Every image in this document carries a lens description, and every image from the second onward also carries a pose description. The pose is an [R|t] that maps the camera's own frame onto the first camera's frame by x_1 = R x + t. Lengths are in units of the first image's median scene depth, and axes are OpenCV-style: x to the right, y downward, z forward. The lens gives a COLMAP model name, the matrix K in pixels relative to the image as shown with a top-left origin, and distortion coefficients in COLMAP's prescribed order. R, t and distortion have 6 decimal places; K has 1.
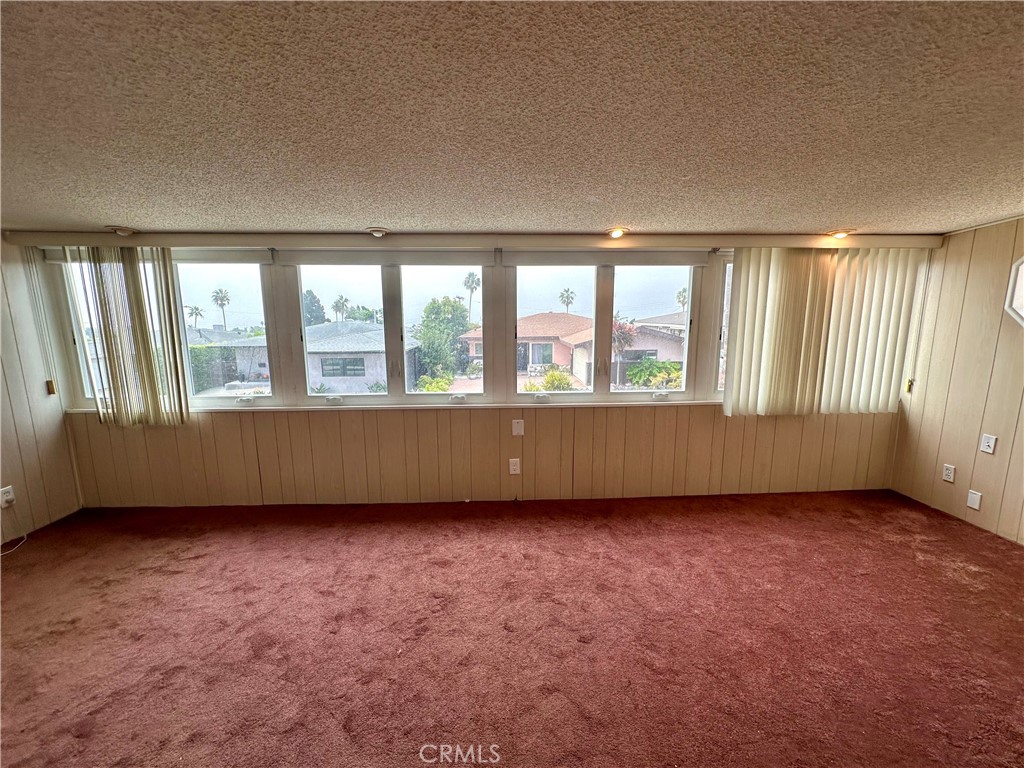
lens RADIAL K [[409.1, 0, 511.9], [0, 409.1, 383.2], [0, 0, 1]] dist [-0.004502, 0.001242]
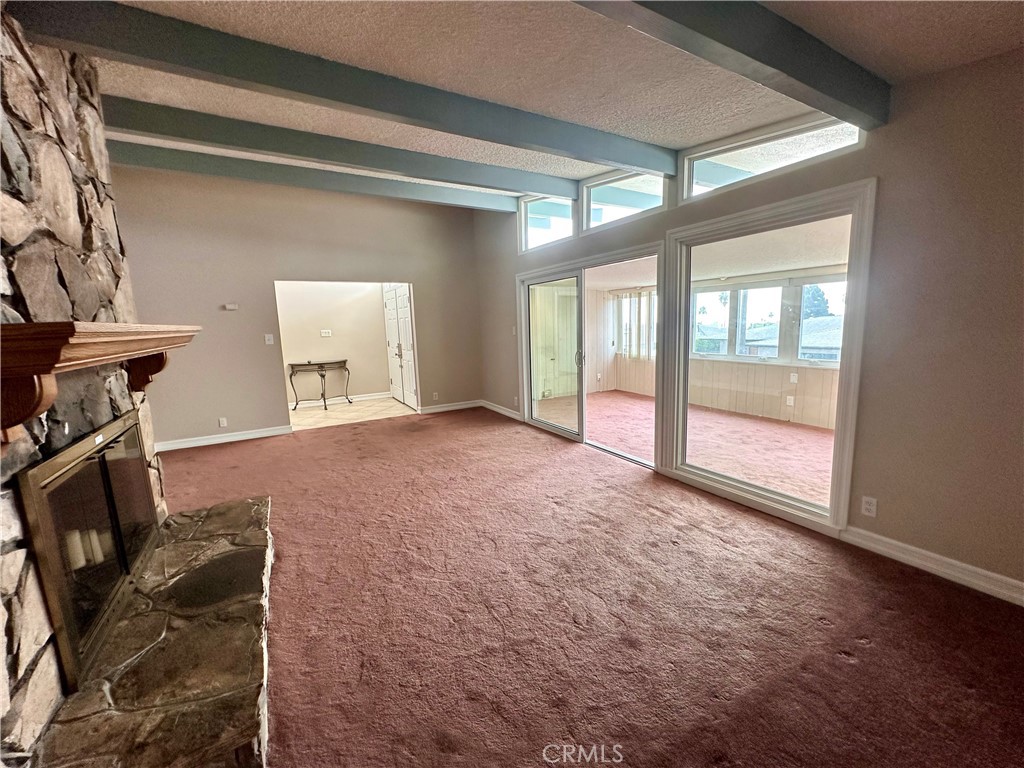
lens RADIAL K [[409.1, 0, 513.4], [0, 409.1, 381.9], [0, 0, 1]] dist [-0.004502, 0.001242]
pose [[0.465054, 0.119554, -0.877172, 0.994196], [-0.114435, 0.990645, 0.074349, 0.132524], [0.877855, 0.065803, 0.474385, -0.872938]]
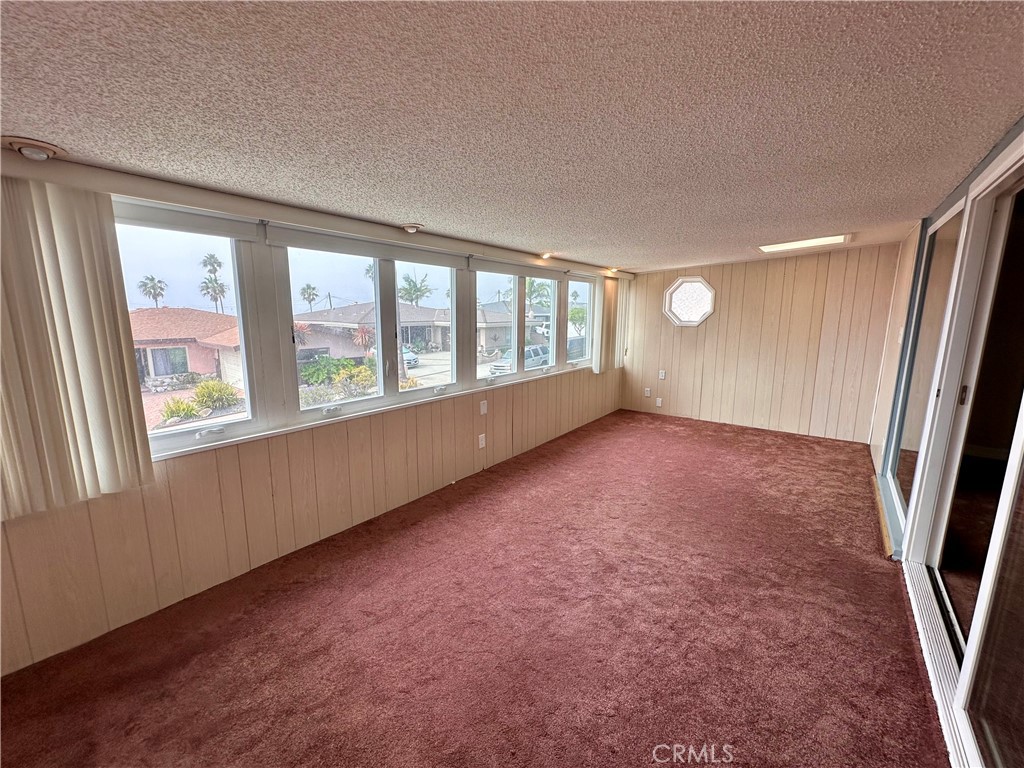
lens RADIAL K [[409.1, 0, 510.3], [0, 409.1, 384.4], [0, 0, 1]] dist [-0.004502, 0.001242]
pose [[0.650407, -0.122402, 0.749659, -0.828076], [0.115580, 0.991387, 0.061593, -0.022881], [-0.750741, 0.046585, 0.658952, 0.157942]]
